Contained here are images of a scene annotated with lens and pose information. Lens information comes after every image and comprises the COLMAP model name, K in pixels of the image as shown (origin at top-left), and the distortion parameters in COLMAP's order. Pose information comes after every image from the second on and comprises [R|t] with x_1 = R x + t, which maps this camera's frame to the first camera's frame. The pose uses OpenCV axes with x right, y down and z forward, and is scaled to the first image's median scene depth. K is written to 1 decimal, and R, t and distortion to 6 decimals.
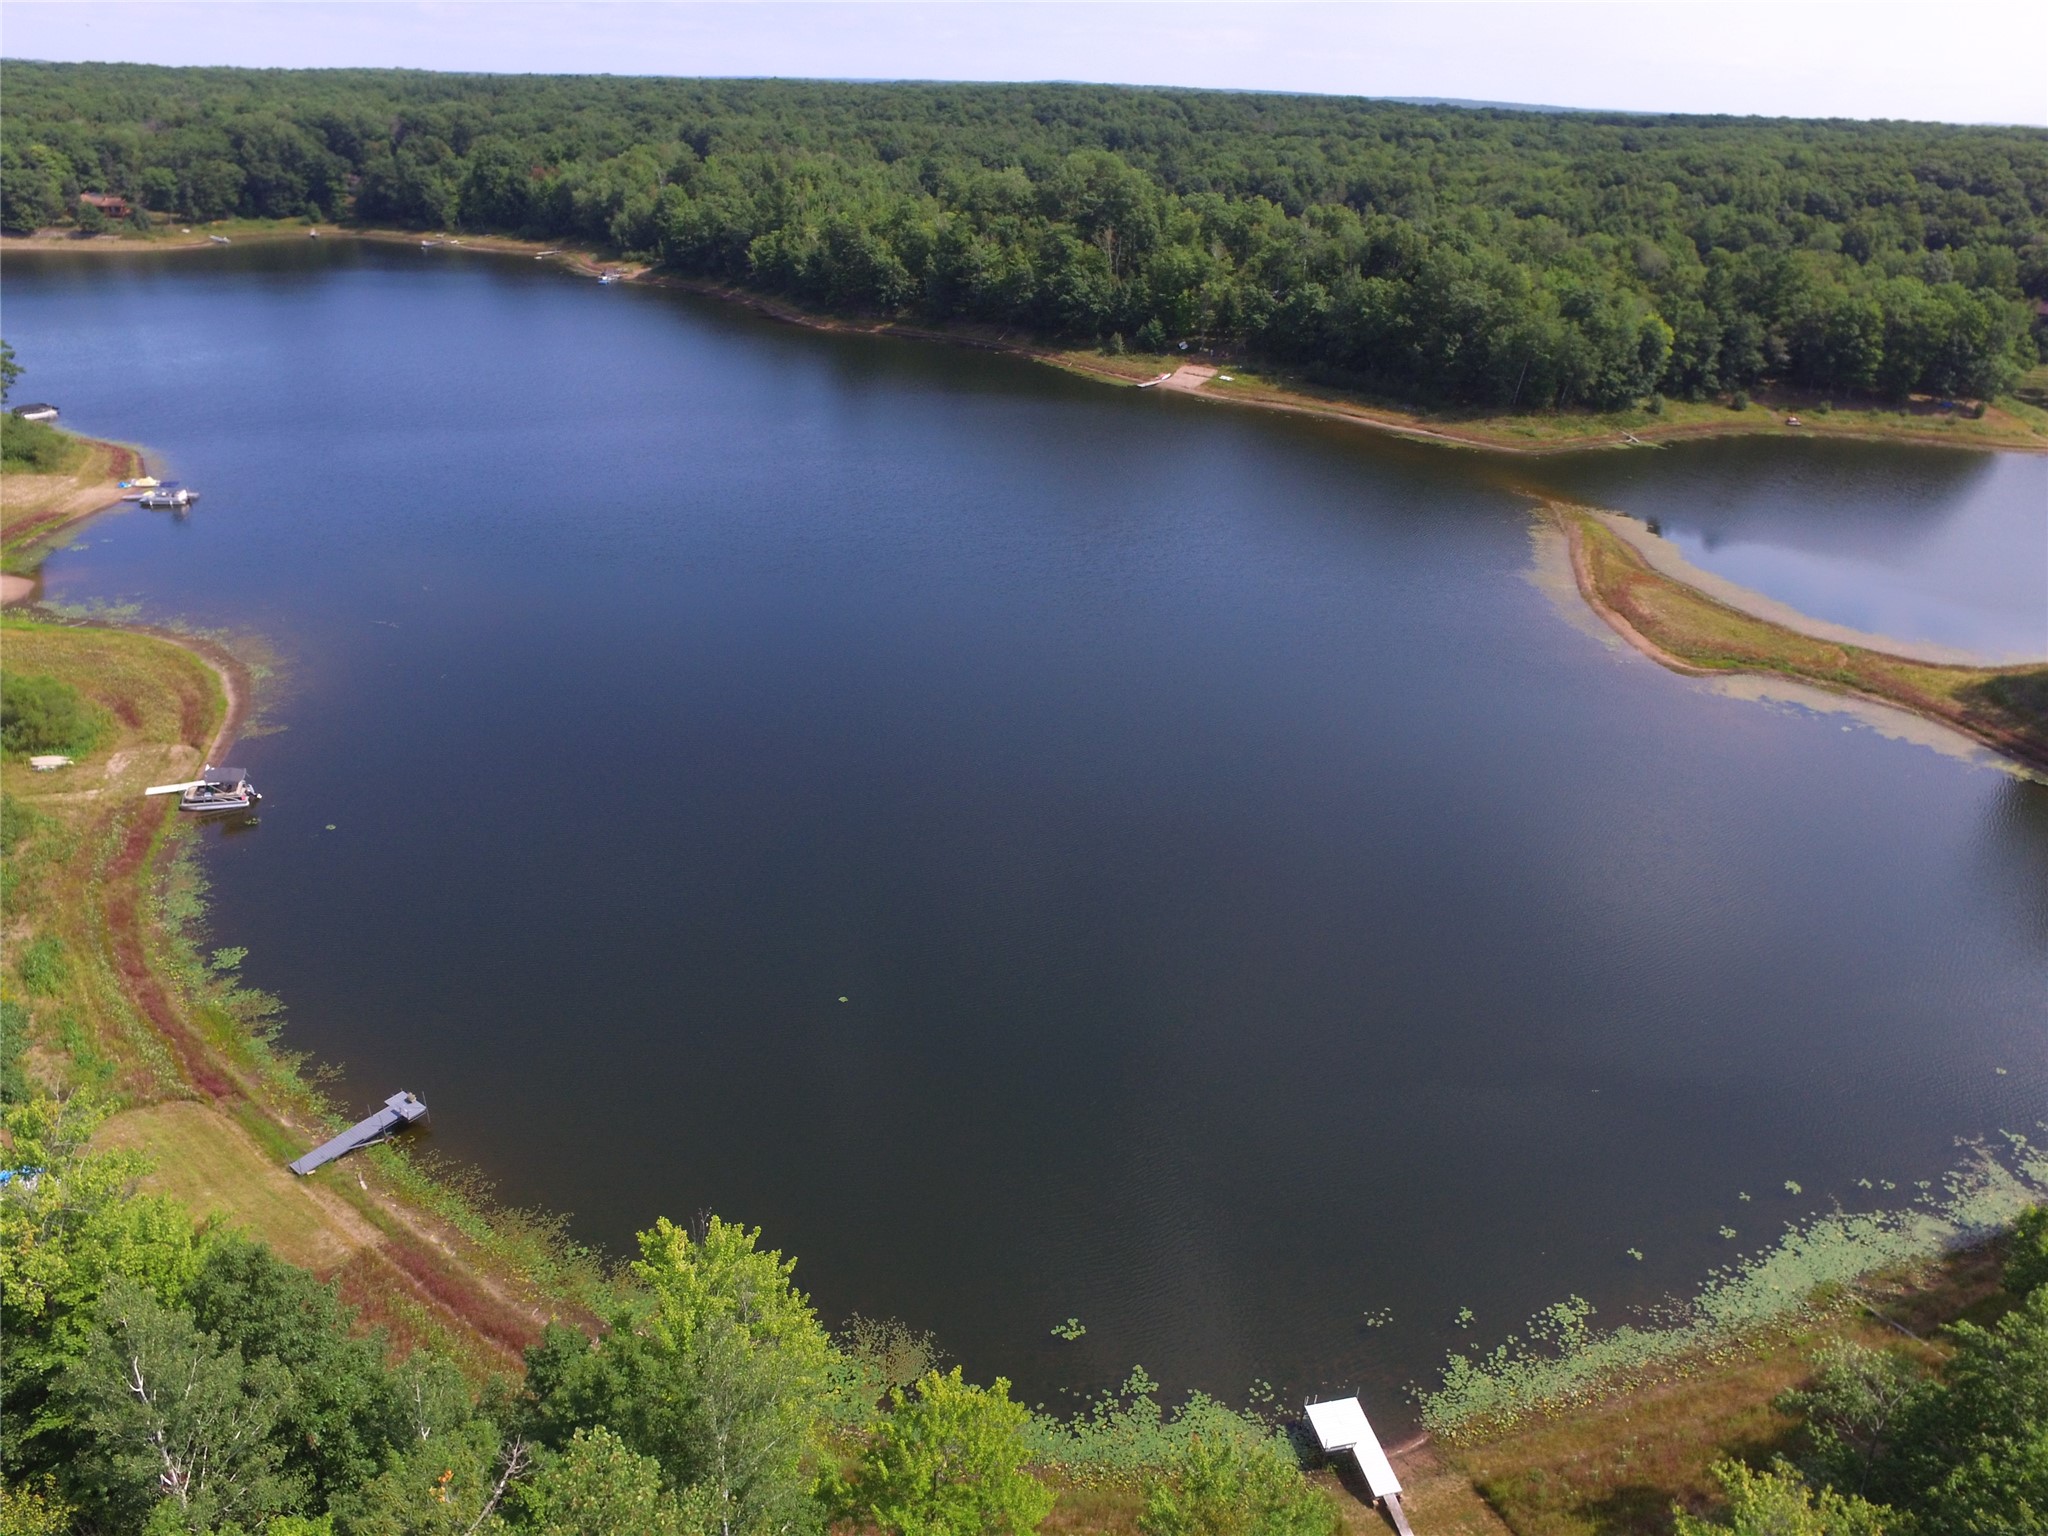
lens RADIAL K [[1399.3, 0, 1023.0], [0, 1399.3, 800.6], [0, 0, 1]] dist [-0.119708, 0.091355]
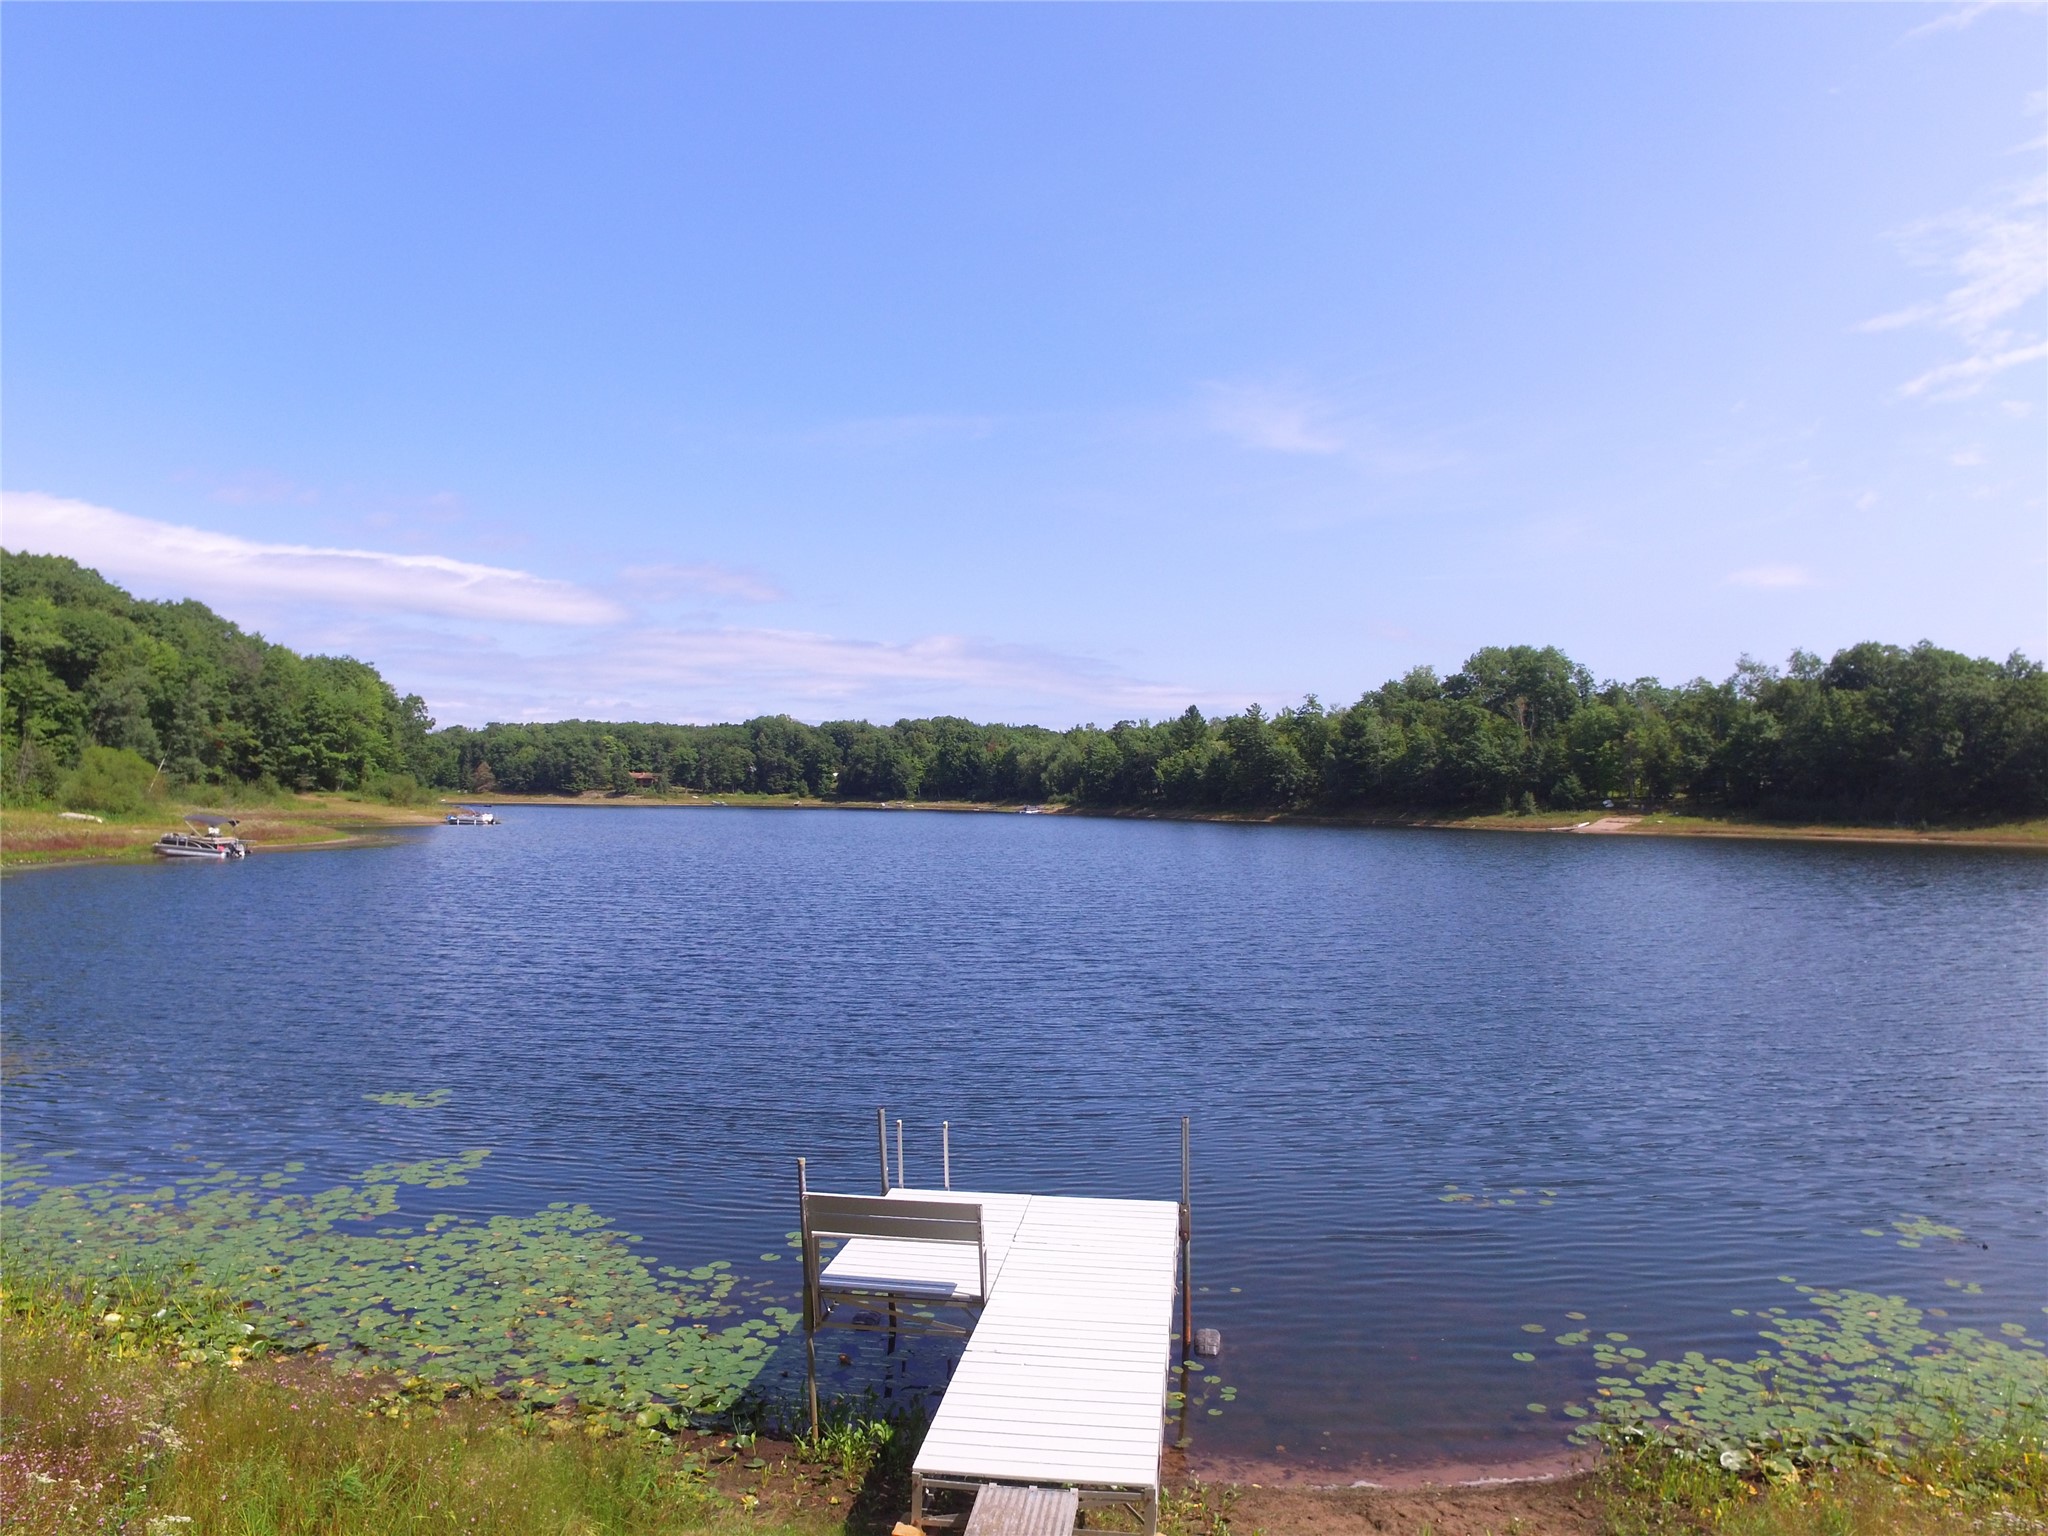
lens RADIAL K [[1399.3, 0, 1015.0], [0, 1399.3, 790.6], [0, 0, 1]] dist [-0.119708, 0.091355]
pose [[0.939161, -0.018265, -0.342992, 0.060346], [-0.147151, 0.880908, -0.449831, 0.099626], [0.310360, 0.472935, 0.824627, 0.170146]]
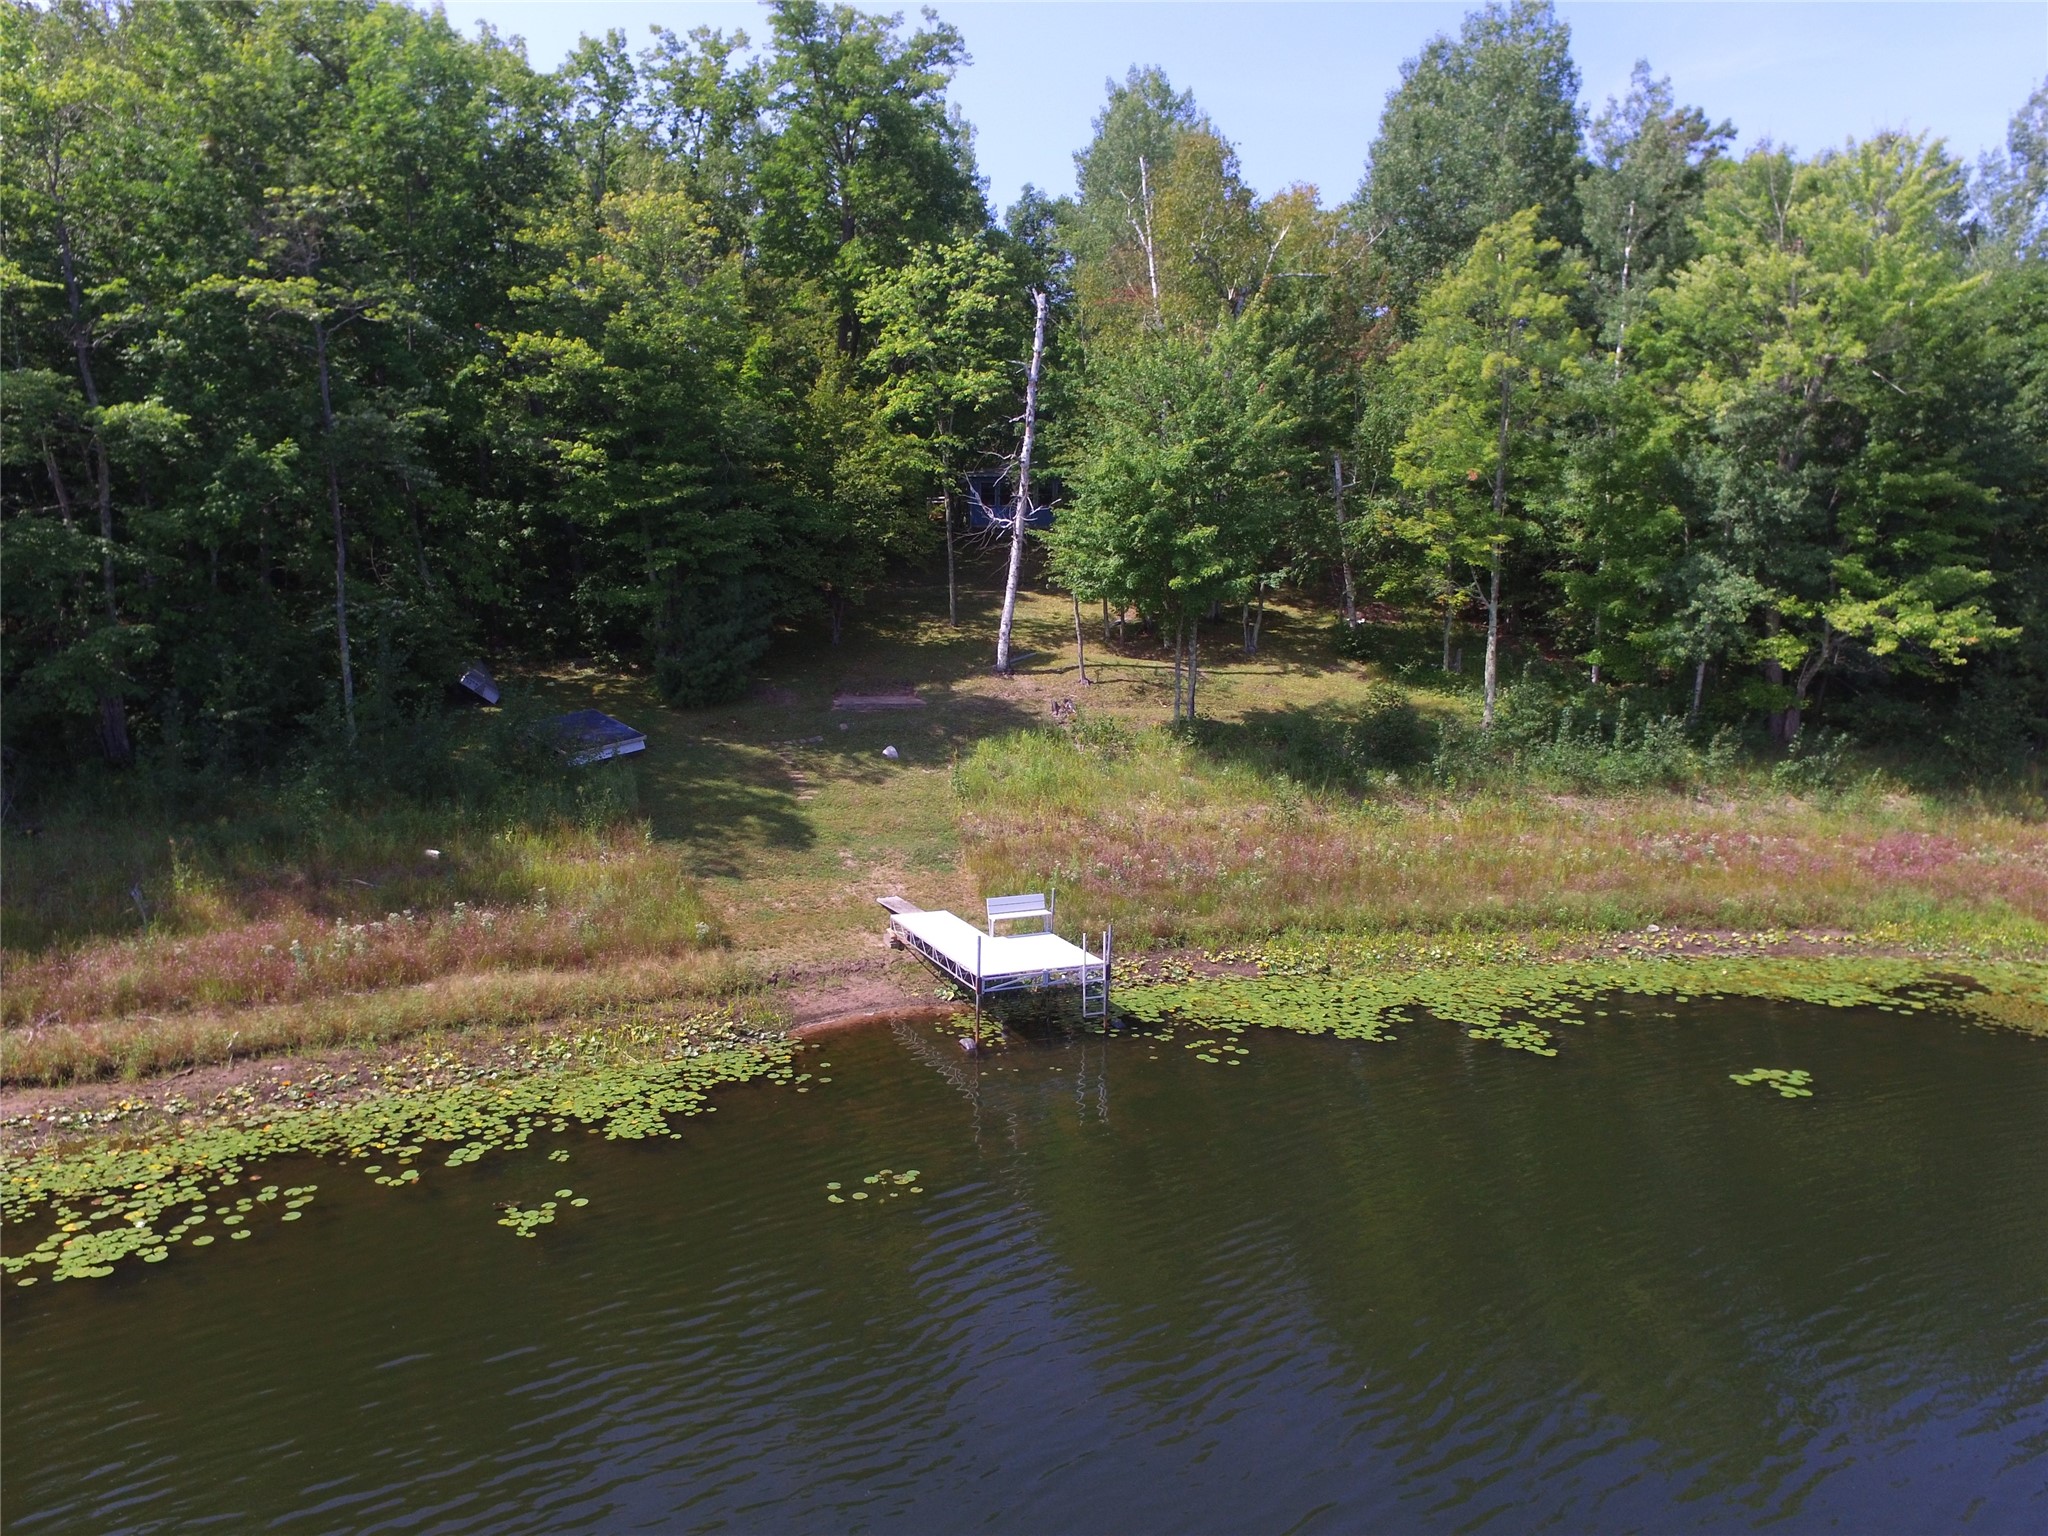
lens RADIAL K [[1399.3, 0, 1021.9], [0, 1399.3, 792.0], [0, 0, 1]] dist [-0.119708, 0.091355]
pose [[-0.975974, -0.008277, -0.217729, 0.066813], [-0.135107, 0.806959, 0.574946, 0.034812], [0.170939, 0.590549, -0.788690, 0.268849]]
